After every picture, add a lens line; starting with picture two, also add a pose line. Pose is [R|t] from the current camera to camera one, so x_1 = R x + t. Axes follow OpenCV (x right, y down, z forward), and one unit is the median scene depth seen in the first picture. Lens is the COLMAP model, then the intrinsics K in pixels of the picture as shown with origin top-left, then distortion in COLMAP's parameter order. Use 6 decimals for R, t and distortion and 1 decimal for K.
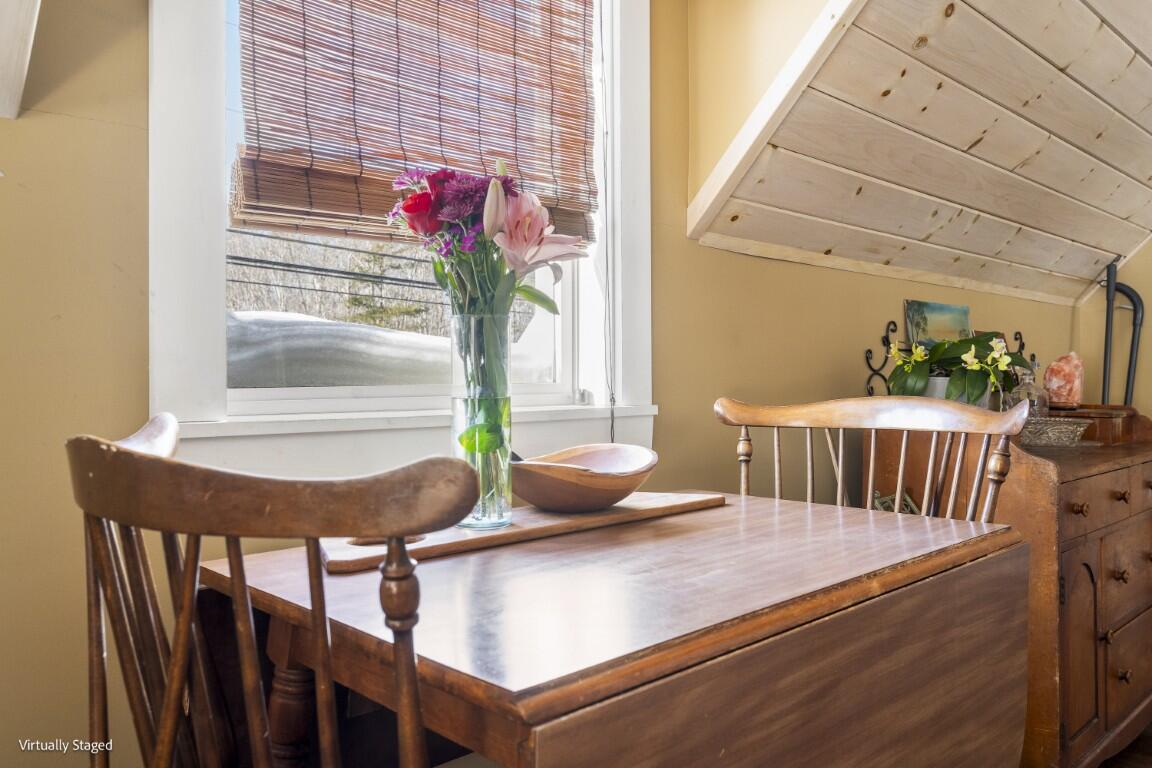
lens RADIAL K [[872.6, 0, 576.0], [0, 872.6, 384.0], [0, 0, 1]] dist [0.005328, 0.002613]
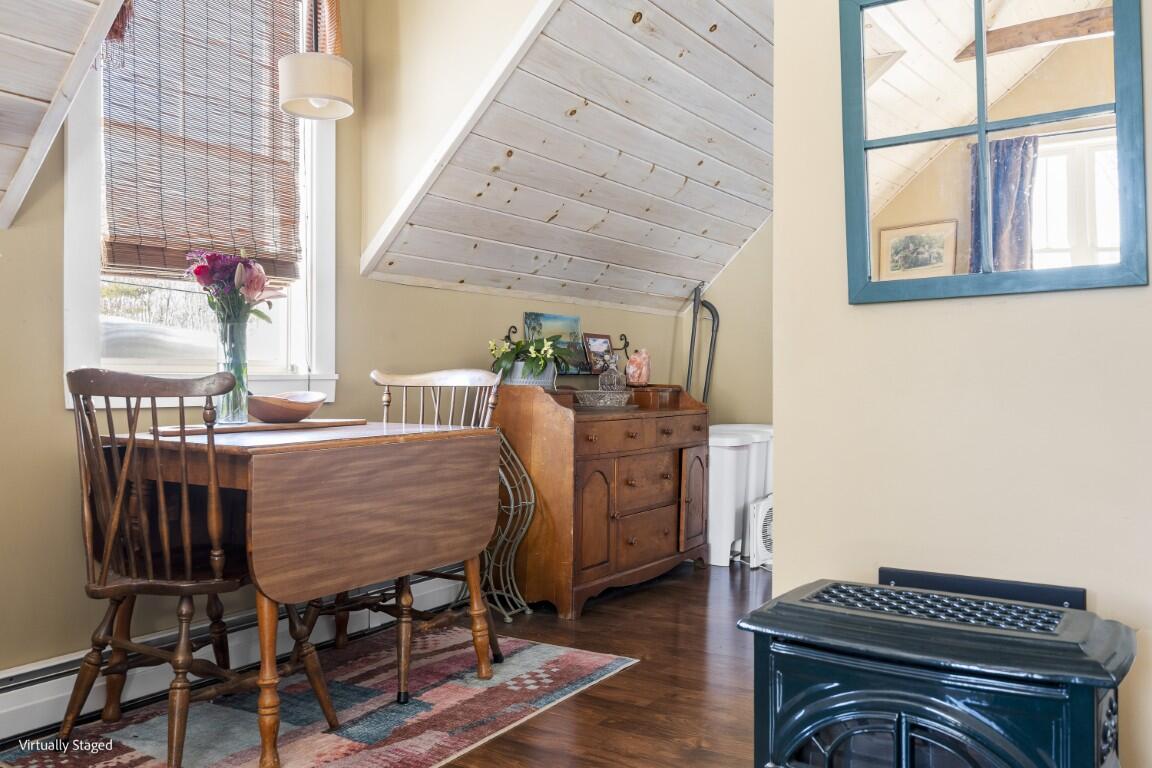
lens RADIAL K [[987.7, 0, 576.0], [0, 987.7, 384.0], [0, 0, 1]] dist [-0.000506, 0.003585]
pose [[0.970921, 0.007747, 0.239277, 0.086091], [-0.008142, 0.999967, 0.000663, 0.039902], [-0.239263, -0.002592, 0.970951, -1.032324]]
